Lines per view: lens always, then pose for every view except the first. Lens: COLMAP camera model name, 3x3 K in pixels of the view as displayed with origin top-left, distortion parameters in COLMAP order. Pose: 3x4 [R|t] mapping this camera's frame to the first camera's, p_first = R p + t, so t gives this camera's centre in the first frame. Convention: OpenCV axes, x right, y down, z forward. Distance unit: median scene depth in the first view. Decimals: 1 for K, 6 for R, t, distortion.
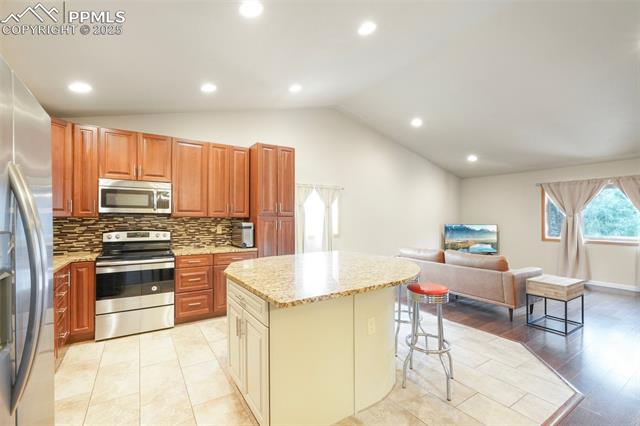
lens RADIAL K [[281.3, 0, 320.3], [0, 281.3, 217.3], [0, 0, 1]] dist [-0.002692, -0.000322]
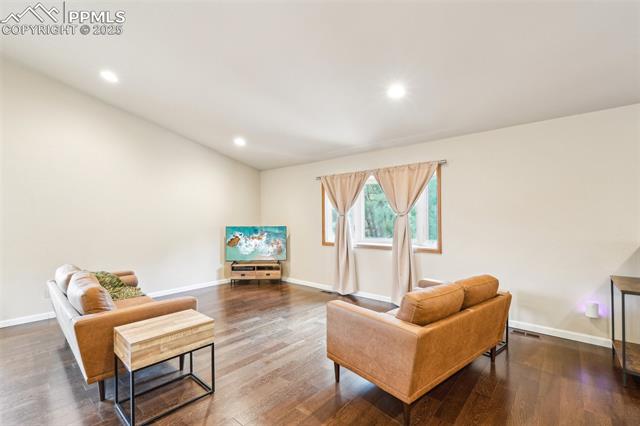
lens RADIAL K [[281.3, 0, 320.3], [0, 281.3, 217.3], [0, 0, 1]] dist [-0.002692, -0.000322]
pose [[0.963644, 0.003415, 0.267169, 0.605499], [-0.003716, 0.999993, 0.000624, 0.000576], [-0.267165, -0.001594, 0.963649, 0.208624]]
